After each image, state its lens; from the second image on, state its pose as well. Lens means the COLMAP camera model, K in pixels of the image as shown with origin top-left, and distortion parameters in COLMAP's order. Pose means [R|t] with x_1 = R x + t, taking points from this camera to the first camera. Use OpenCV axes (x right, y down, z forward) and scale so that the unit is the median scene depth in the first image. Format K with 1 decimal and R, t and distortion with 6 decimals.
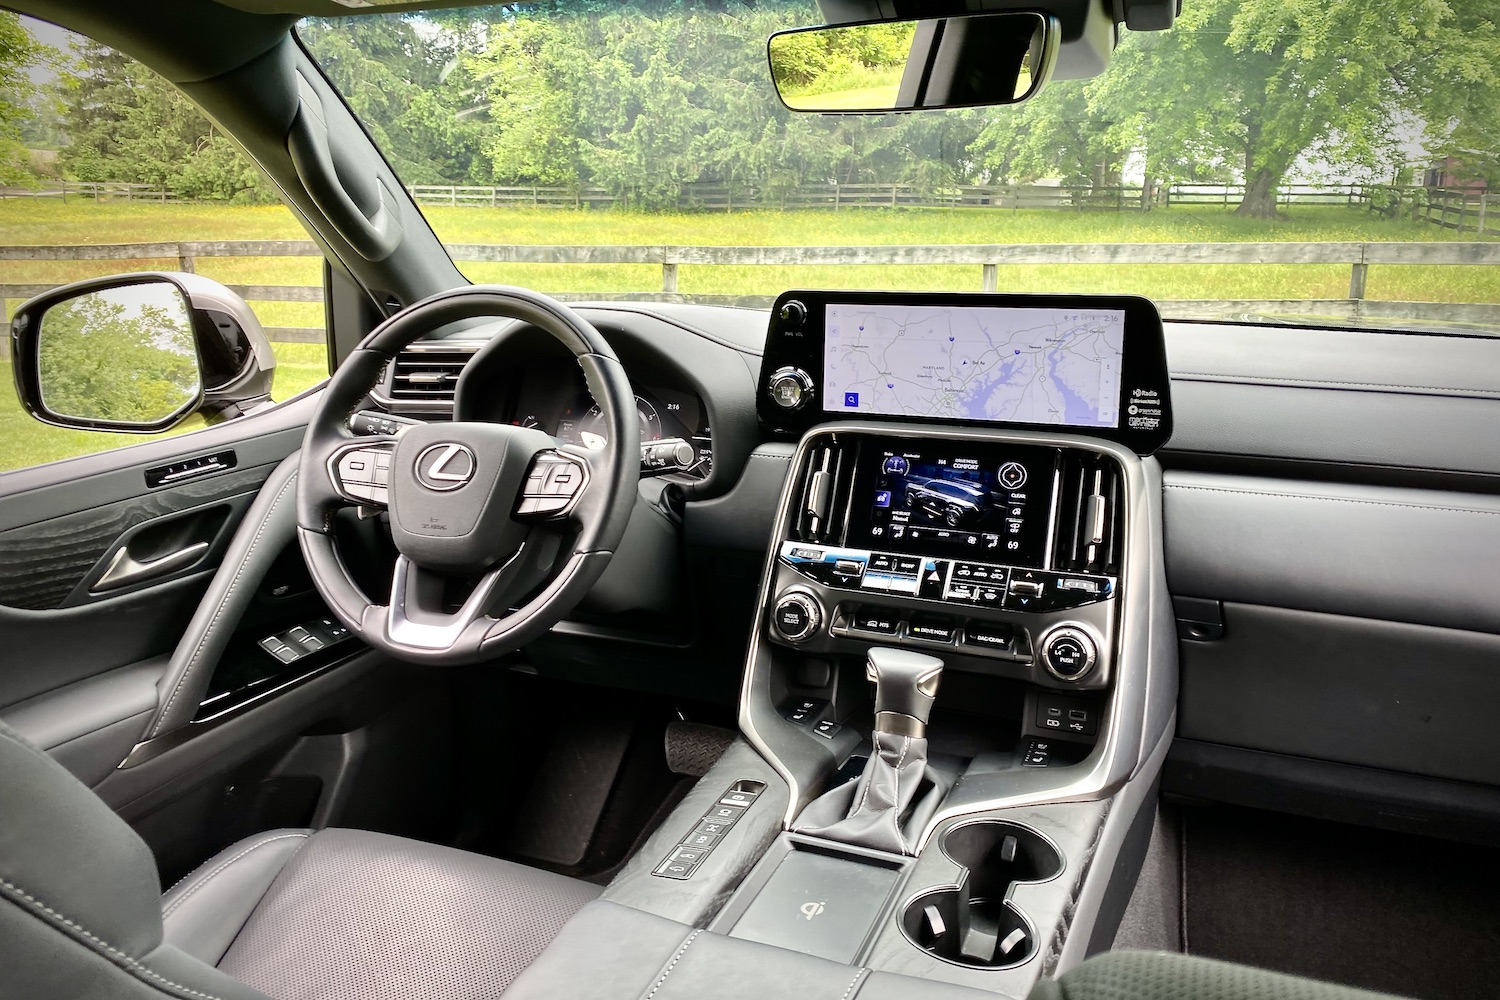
lens RADIAL K [[1232.0, 0, 758.9], [0, 1232.0, 506.7], [0, 0, 1]] dist [0.029164, -0.006792]
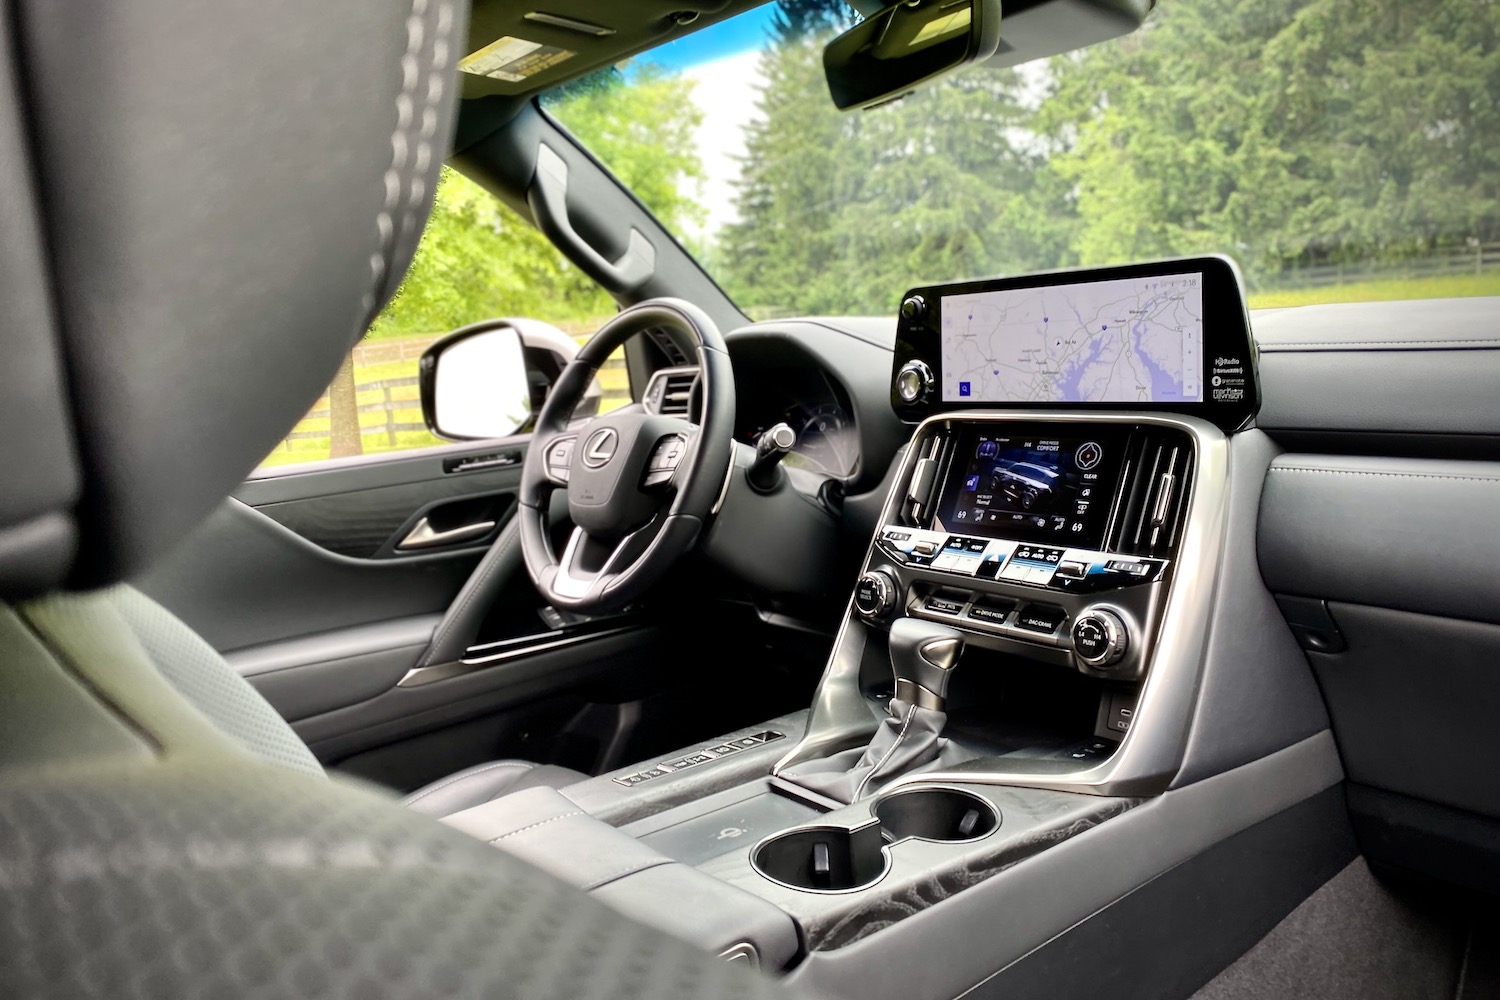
lens RADIAL K [[1232.0, 0, 758.9], [0, 1232.0, 506.7], [0, 0, 1]] dist [0.029164, -0.006792]
pose [[0.862896, 0.015173, -0.505154, 0.460724], [-0.059366, 0.995672, -0.071500, 0.095093], [0.501883, 0.091686, 0.860062, 0.061981]]
